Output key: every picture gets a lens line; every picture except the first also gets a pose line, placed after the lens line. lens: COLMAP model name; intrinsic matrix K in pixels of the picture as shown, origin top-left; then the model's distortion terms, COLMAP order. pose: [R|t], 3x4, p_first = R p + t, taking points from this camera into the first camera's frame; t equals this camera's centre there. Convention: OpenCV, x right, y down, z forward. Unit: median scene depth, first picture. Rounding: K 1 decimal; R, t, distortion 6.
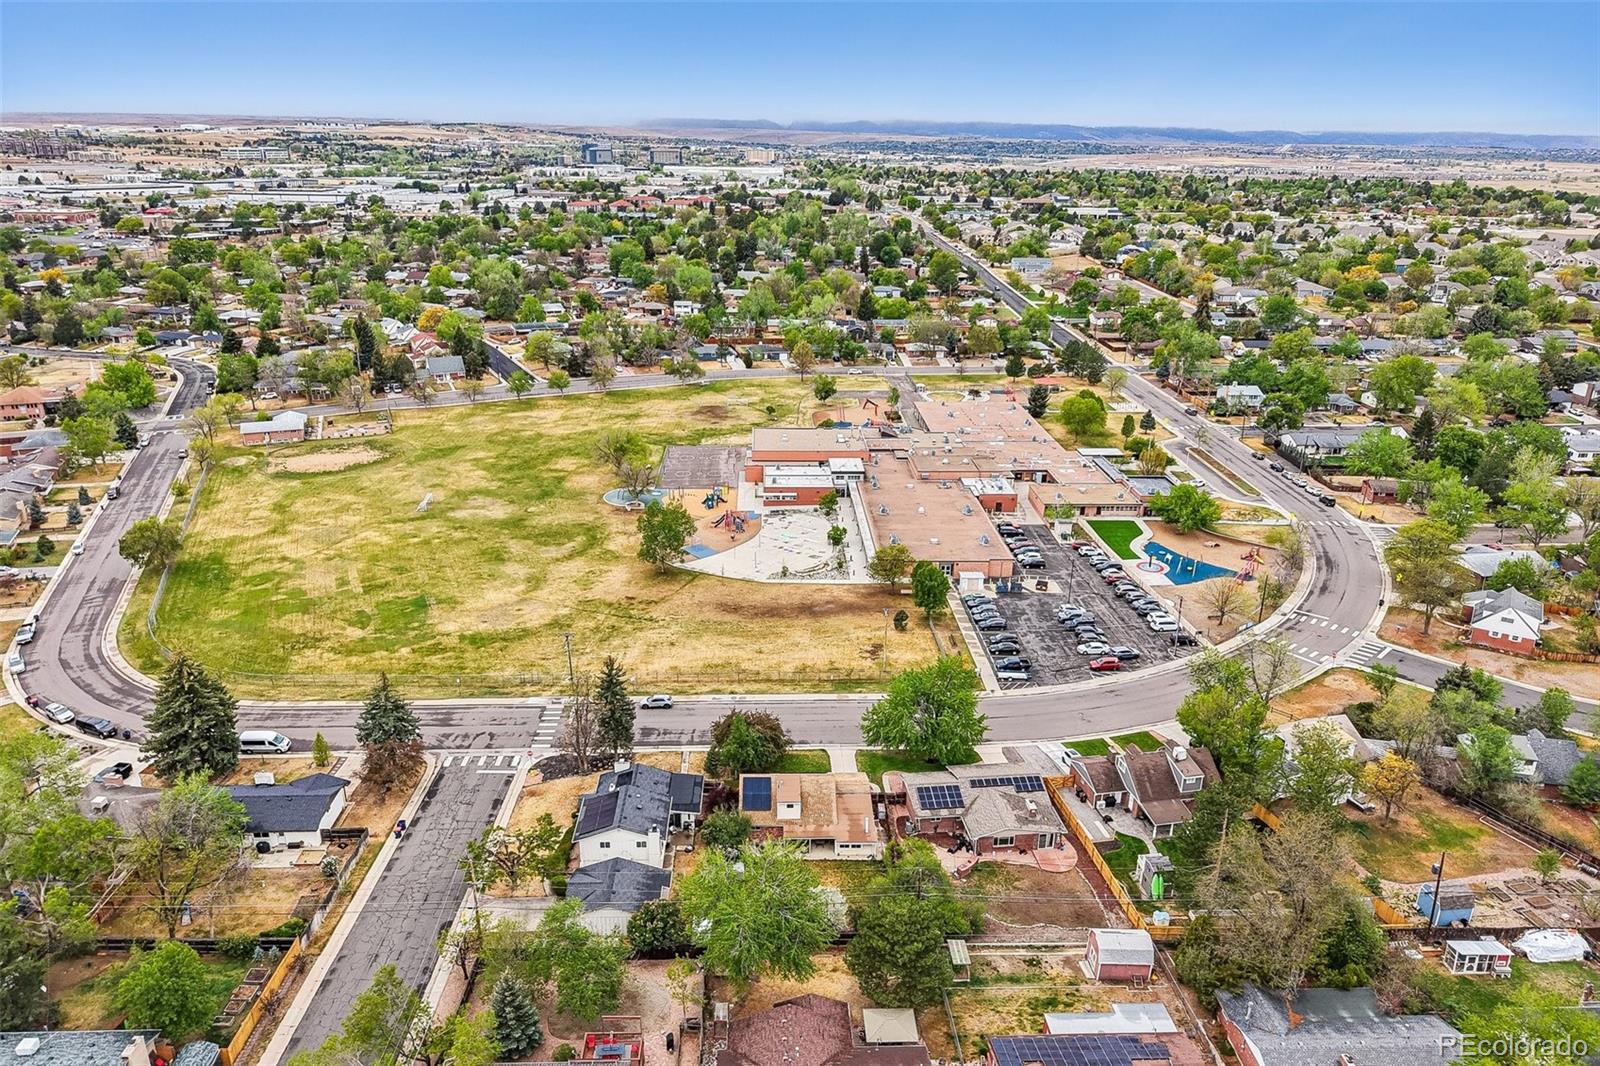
lens RADIAL K [[1074.2, 0, 800.0], [0, 1074.2, 533.0], [0, 0, 1]] dist [0.065430, -0.097522]
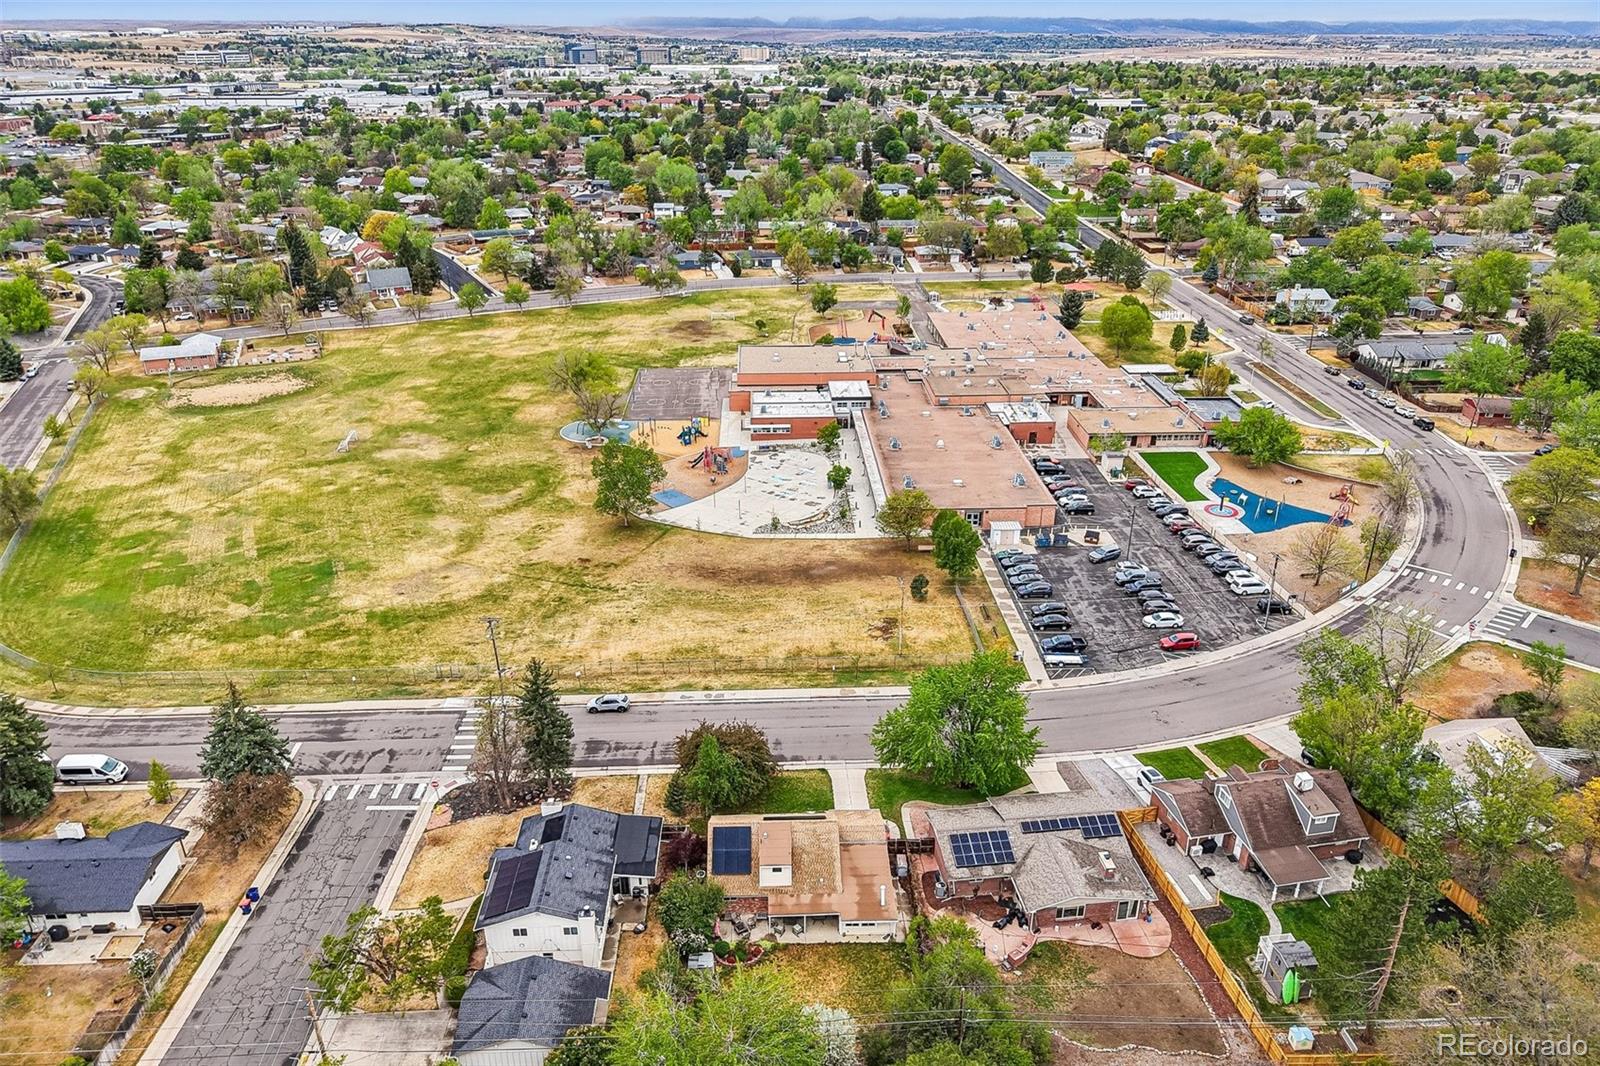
lens RADIAL K [[1100.2, 0, 800.0], [0, 1100.2, 533.0], [0, 0, 1]] dist [0.034993, -0.039554]
pose [[0.999905, -0.013431, -0.003234, 0.007389], [0.013627, 0.997367, 0.071230, -0.016411], [0.002269, -0.071267, 0.997455, 0.171746]]
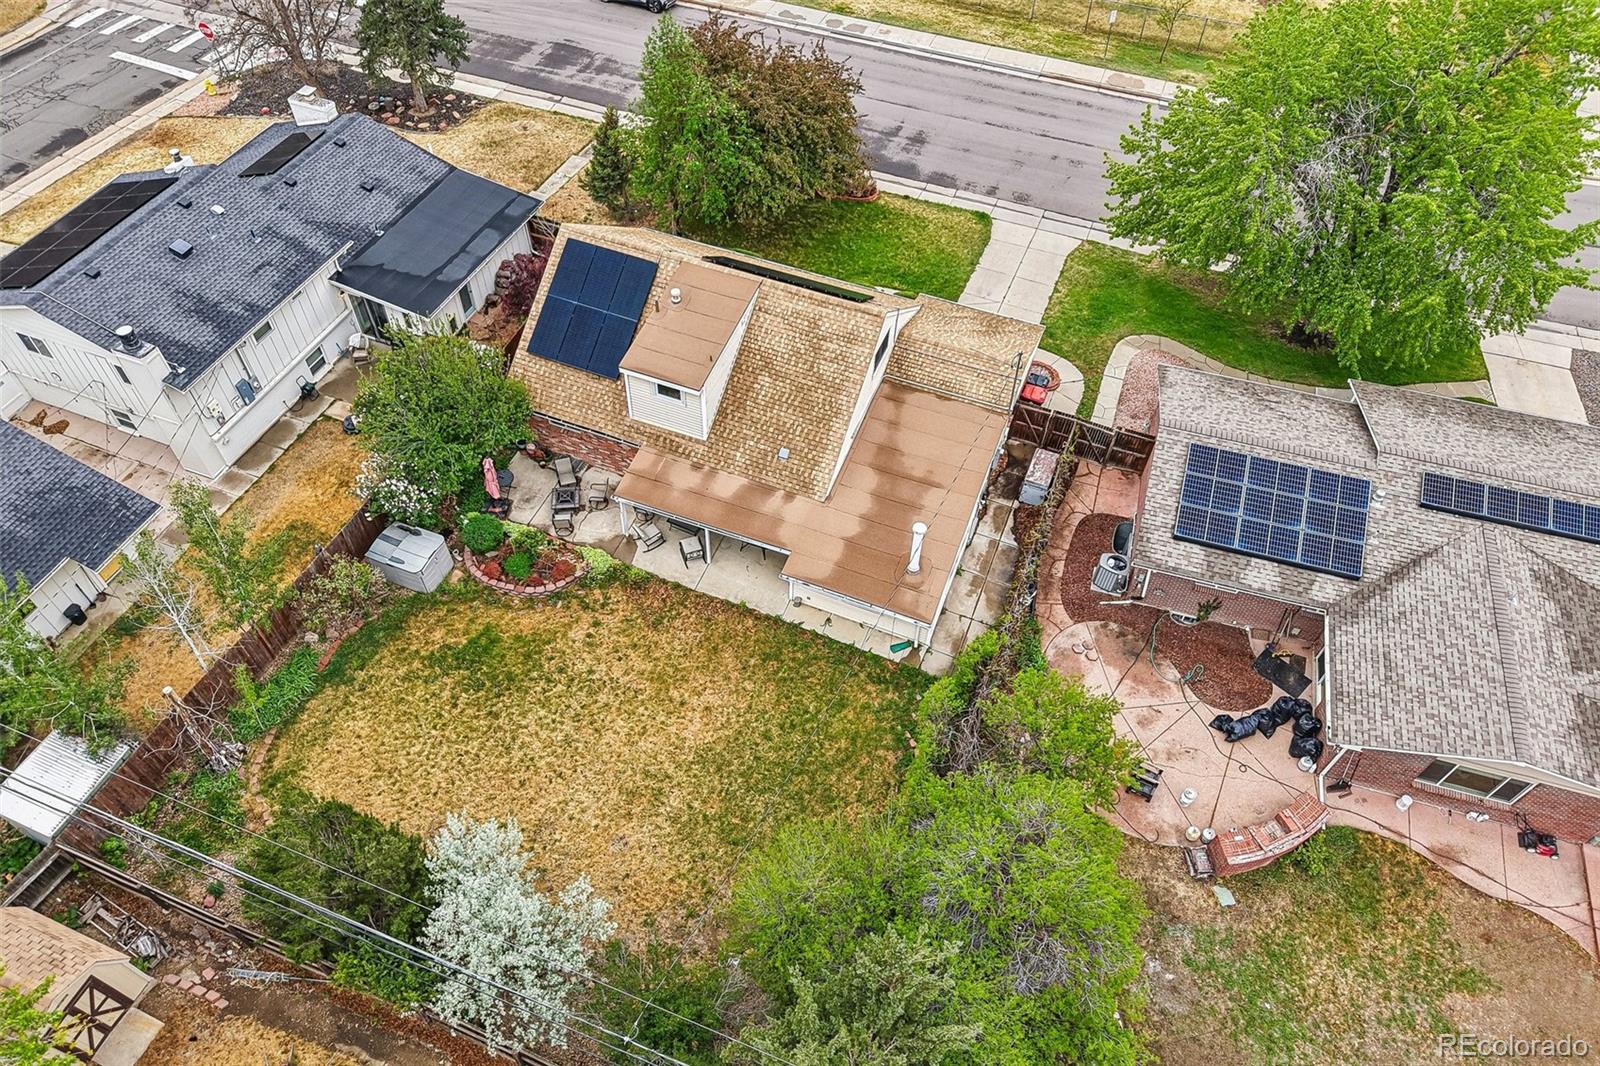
lens RADIAL K [[1077.8, 0, 797.7], [0, 1077.8, 537.7], [0, 0, 1]] dist [0.030441, -0.027325]
pose [[0.917828, 0.313312, -0.243778, 0.060351], [-0.149961, 0.842224, 0.517852, 0.089396], [0.367565, -0.438741, 0.820001, 0.489554]]
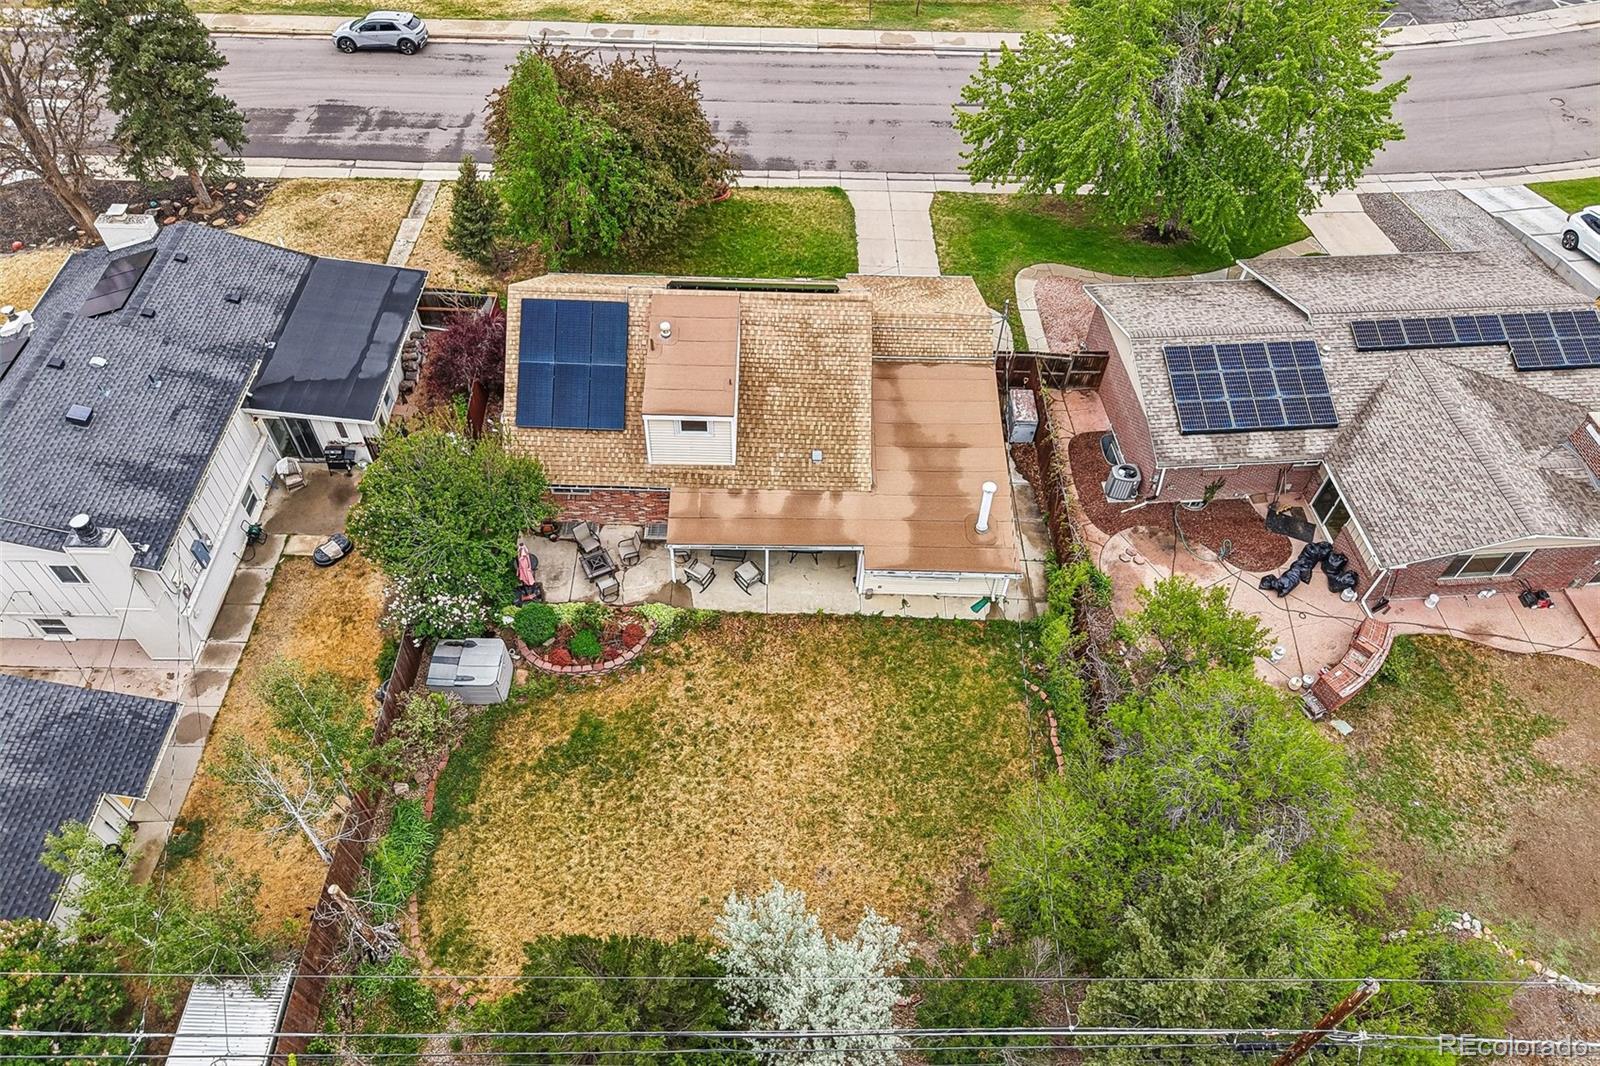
lens RADIAL K [[1077.8, 0, 797.7], [0, 1077.8, 537.7], [0, 0, 1]] dist [0.030441, -0.027325]
pose [[0.999388, 0.034010, -0.008178, 0.011817], [-0.025245, 0.863119, 0.504369, 0.091955], [0.024212, -0.503854, 0.863450, 0.480513]]
